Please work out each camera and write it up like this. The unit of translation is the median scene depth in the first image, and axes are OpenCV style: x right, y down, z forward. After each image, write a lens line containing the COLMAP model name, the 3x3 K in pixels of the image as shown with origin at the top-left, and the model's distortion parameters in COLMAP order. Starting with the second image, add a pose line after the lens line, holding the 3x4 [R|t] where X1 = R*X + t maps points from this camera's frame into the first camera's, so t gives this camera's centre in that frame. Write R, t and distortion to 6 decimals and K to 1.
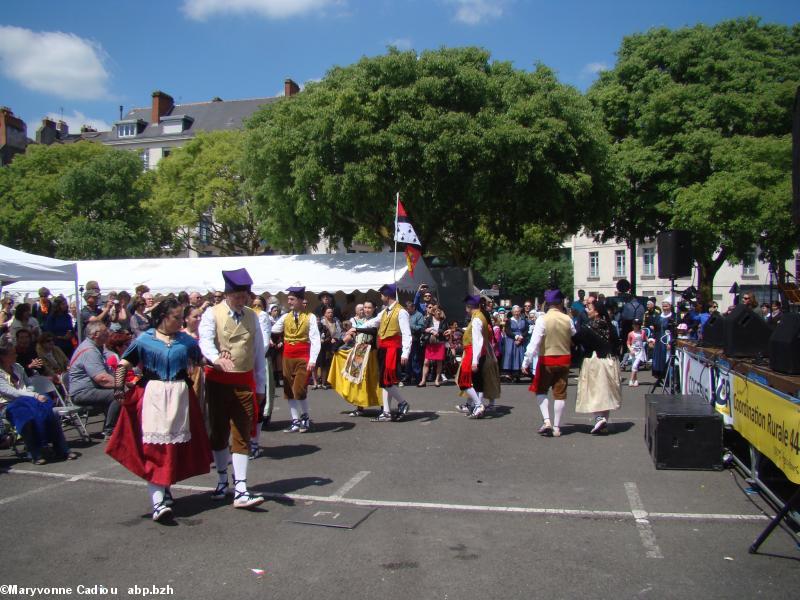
lens RADIAL K [[739.2, 0, 400.0], [0, 739.2, 300.0], [0, 0, 1]] dist [-0.168480, 0.116317]
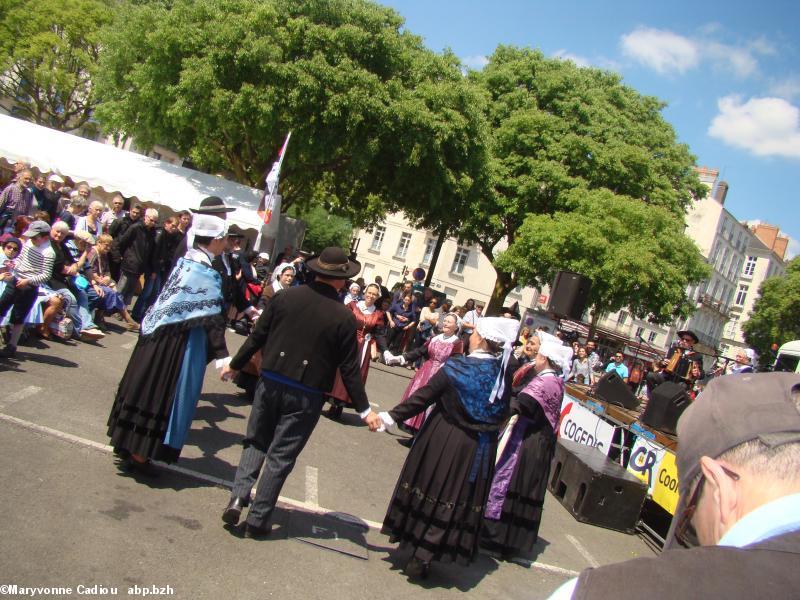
lens RADIAL K [[739.2, 0, 400.0], [0, 739.2, 300.0], [0, 0, 1]] dist [-0.168480, 0.116317]
pose [[0.900996, 0.269641, 0.339854, -0.121318], [-0.295617, 0.954951, 0.026056, -0.008118], [-0.317518, -0.123943, 0.940117, 0.052136]]
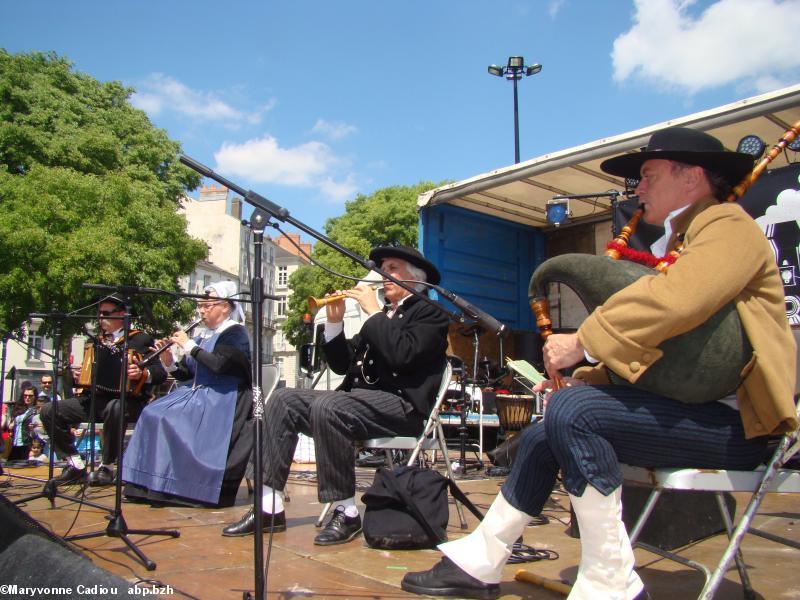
lens RADIAL K [[739.2, 0, 400.0], [0, 739.2, 300.0], [0, 0, 1]] dist [-0.168480, 0.116317]
pose [[0.599826, 0.109290, 0.792631, 0.147919], [-0.010624, 0.991628, -0.128689, 0.000005], [-0.800060, 0.068770, 0.595965, 0.273915]]
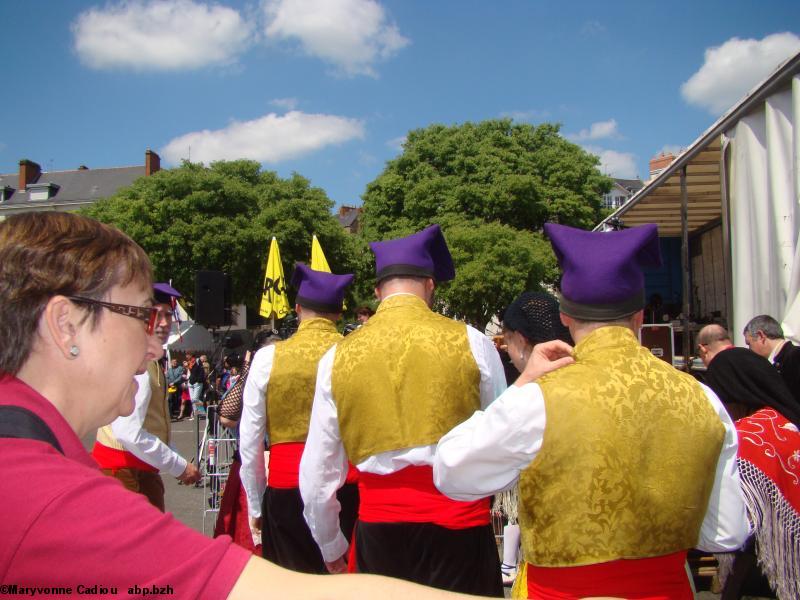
lens RADIAL K [[739.2, 0, 400.0], [0, 739.2, 300.0], [0, 0, 1]] dist [-0.168480, 0.116317]
pose [[0.988981, -0.017444, 0.147009, 0.193531], [0.027361, 0.997463, -0.065711, -0.005991], [-0.145489, 0.069010, 0.986950, -0.349131]]
